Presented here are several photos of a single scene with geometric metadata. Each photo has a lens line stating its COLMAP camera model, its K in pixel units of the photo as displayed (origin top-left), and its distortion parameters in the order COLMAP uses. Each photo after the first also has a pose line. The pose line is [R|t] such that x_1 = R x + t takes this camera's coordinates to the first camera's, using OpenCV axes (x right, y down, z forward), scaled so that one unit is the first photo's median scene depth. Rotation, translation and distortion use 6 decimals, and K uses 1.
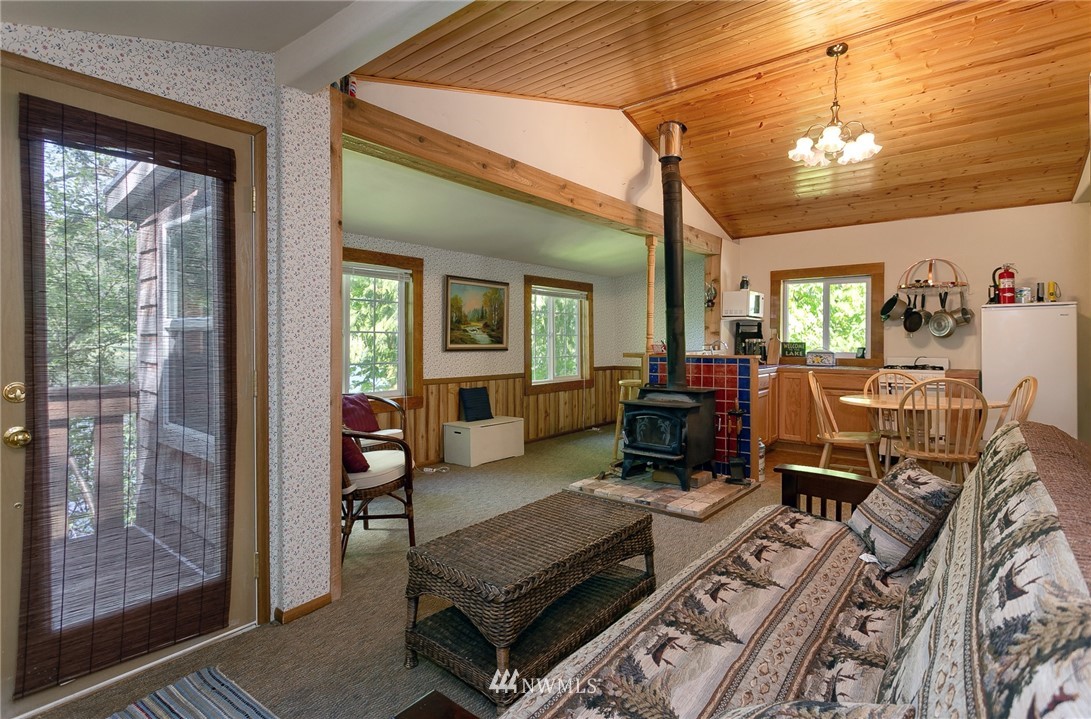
lens RADIAL K [[540.5, 0, 546.9], [0, 540.5, 339.0], [0, 0, 1]] dist [0.014020, 0.000363]
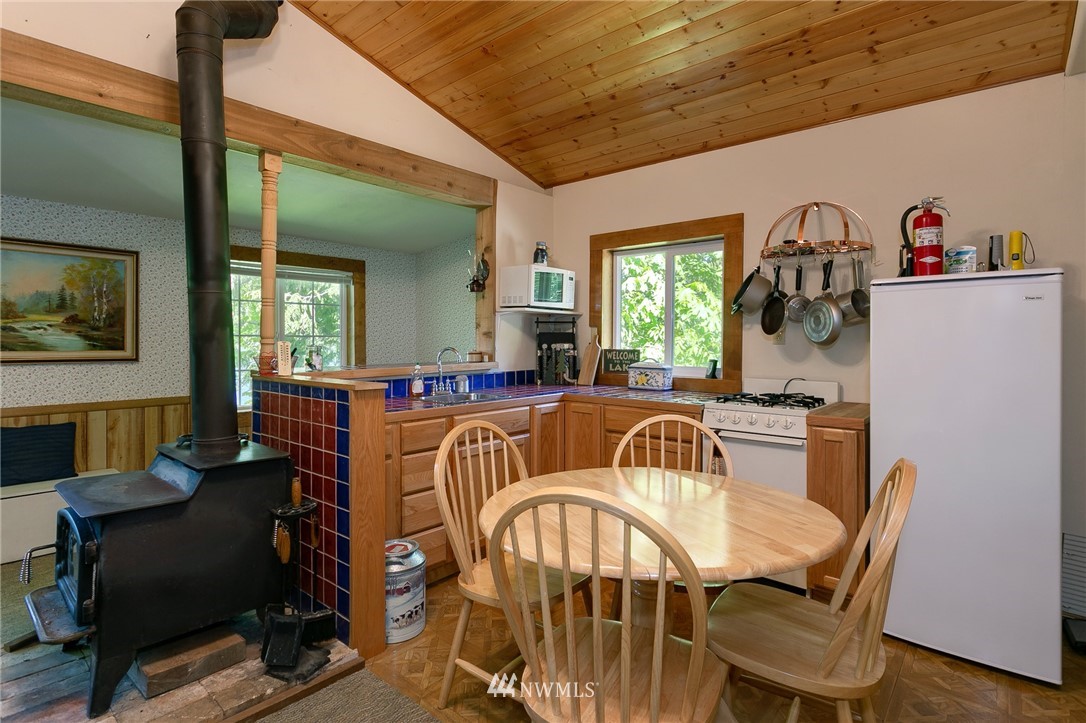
lens RADIAL K [[542.3, 0, 547.3], [0, 542.3, 345.1], [0, 0, 1]] dist [0.003738, 0.000952]
pose [[0.999420, 0.004440, -0.033771, 0.455200], [-0.004032, 0.999918, 0.012150, -0.007599], [0.033822, -0.012007, 0.999356, 0.437277]]
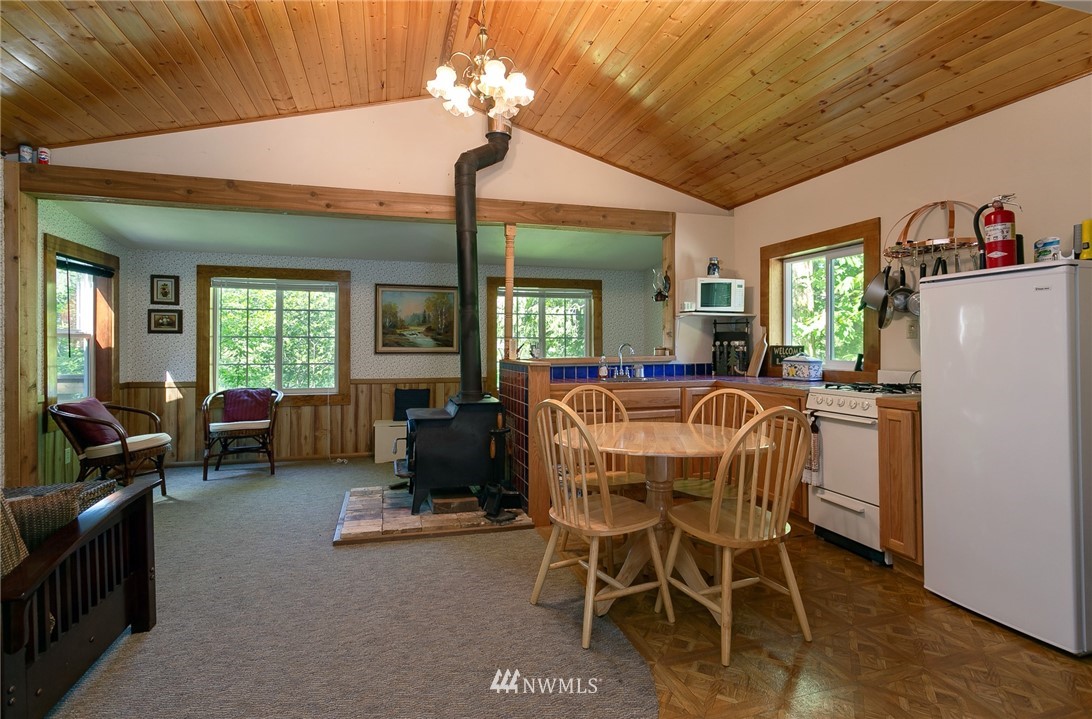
lens RADIAL K [[541.0, 0, 547.4], [0, 541.0, 339.0], [0, 0, 1]] dist [0.014020, 0.000363]
pose [[0.827409, -0.006973, -0.561556, 0.688496], [0.002330, 0.999957, -0.008985, 0.003091], [0.561594, 0.006126, 0.827390, 0.286021]]
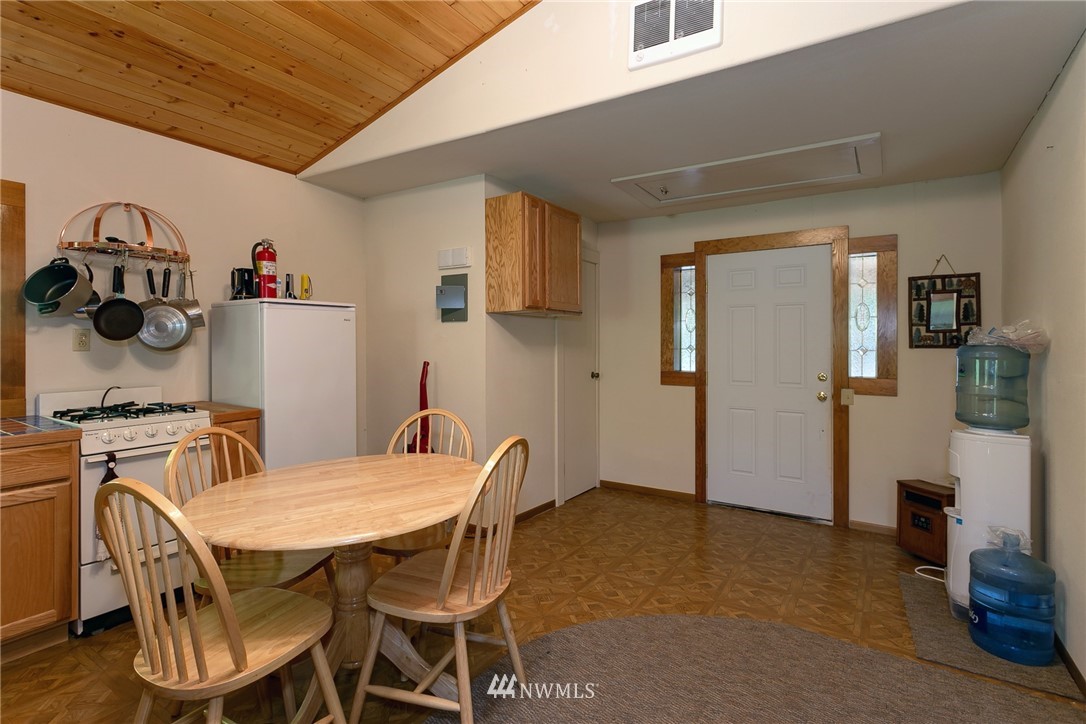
lens RADIAL K [[521.0, 0, 576.5], [0, 521.0, 339.7], [0, 0, 1]] dist [0.000719, 0.000191]
pose [[-0.160088, 0.000465, 0.987103, 0.135807], [0.001028, 0.999999, -0.000305, -0.012377], [-0.987102, 0.000966, -0.160089, 0.645542]]
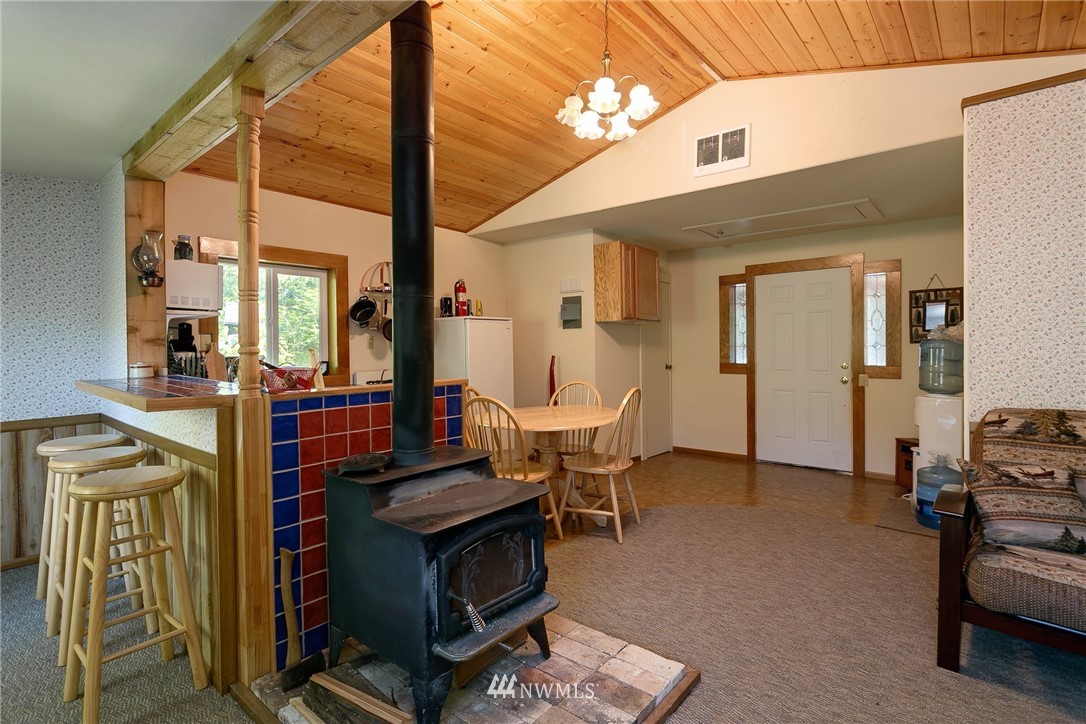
lens RADIAL K [[524.6, 0, 540.2], [0, 524.6, 346.7], [0, 0, 1]] dist [0.000674, 0.000252]
pose [[0.023467, -0.003178, 0.999720, -0.166784], [0.009749, 0.999948, 0.002949, -0.005069], [-0.999677, 0.009677, 0.023497, 0.728559]]
